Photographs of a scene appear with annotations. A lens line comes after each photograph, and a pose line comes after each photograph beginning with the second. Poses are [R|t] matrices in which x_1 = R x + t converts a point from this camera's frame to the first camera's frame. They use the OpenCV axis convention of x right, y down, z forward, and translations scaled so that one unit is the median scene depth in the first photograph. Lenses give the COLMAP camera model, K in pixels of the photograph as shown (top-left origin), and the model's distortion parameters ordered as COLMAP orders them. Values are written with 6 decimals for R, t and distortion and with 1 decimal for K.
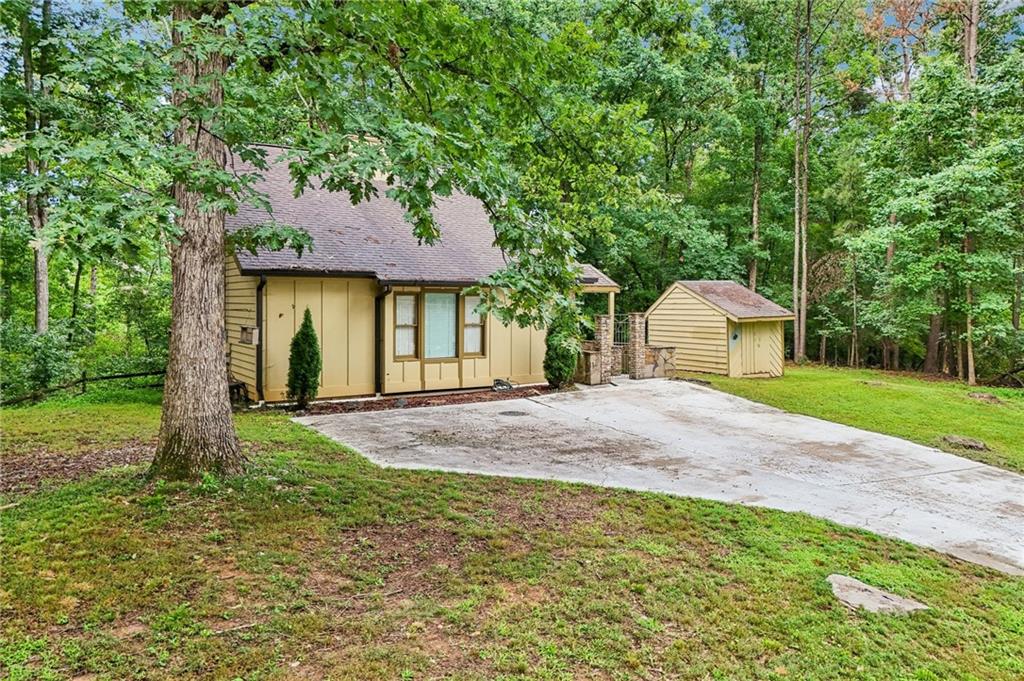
lens RADIAL K [[719.4, 0, 512.0], [0, 719.4, 340.5], [0, 0, 1]] dist [0.068771, -0.068219]
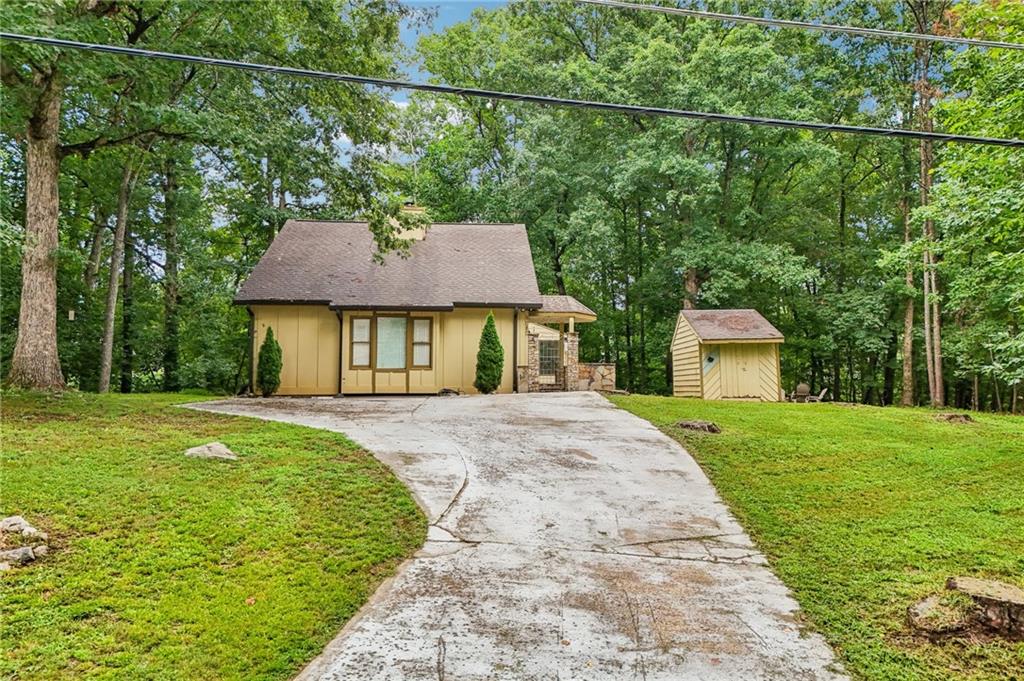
lens RADIAL K [[719.4, 0, 512.0], [0, 719.4, 340.5], [0, 0, 1]] dist [0.068771, -0.068219]
pose [[0.894290, -0.025619, -0.446753, 0.651306], [-0.024021, 0.994172, -0.105095, 0.102865], [0.446842, 0.104717, 0.888463, -0.024475]]
